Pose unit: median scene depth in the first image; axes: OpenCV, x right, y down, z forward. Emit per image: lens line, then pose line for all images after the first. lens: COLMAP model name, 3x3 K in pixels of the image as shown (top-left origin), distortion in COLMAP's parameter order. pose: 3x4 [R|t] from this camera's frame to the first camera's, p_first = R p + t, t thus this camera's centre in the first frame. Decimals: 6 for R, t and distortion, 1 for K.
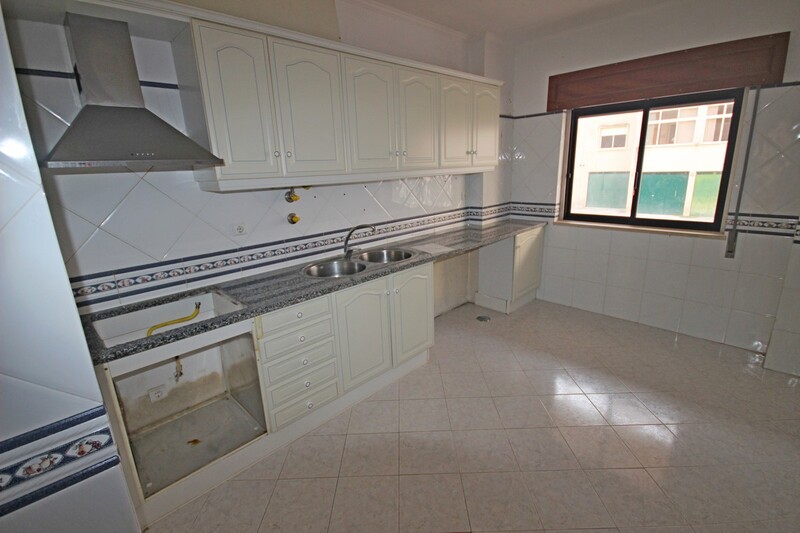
lens RADIAL K [[374.6, 0, 395.5], [0, 374.6, 266.1], [0, 0, 1]] dist [-0.004435, -0.000881]
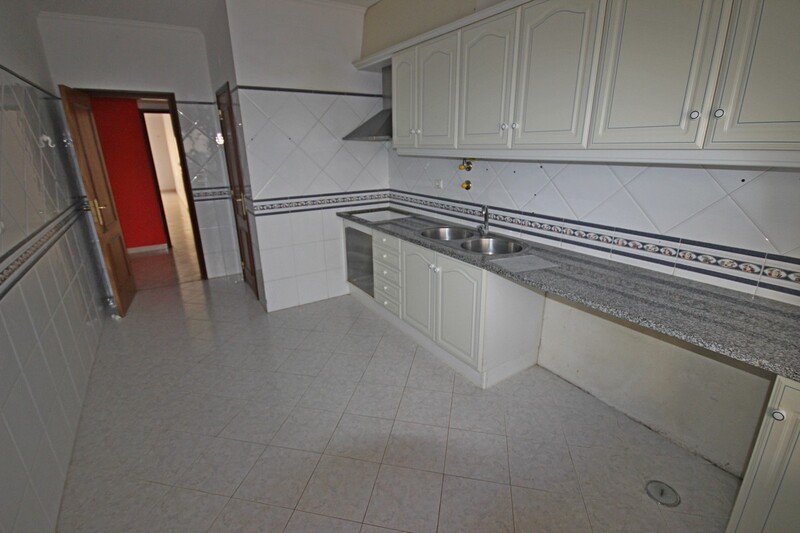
lens RADIAL K [[374.6, 0, 397.2], [0, 374.6, 262.9], [0, 0, 1]] dist [-0.004435, -0.000881]
pose [[-0.193454, 0.326443, -0.925208, 0.708292], [-0.252953, 0.894546, 0.368514, -0.217373], [0.947940, 0.305325, -0.090479, 0.740761]]
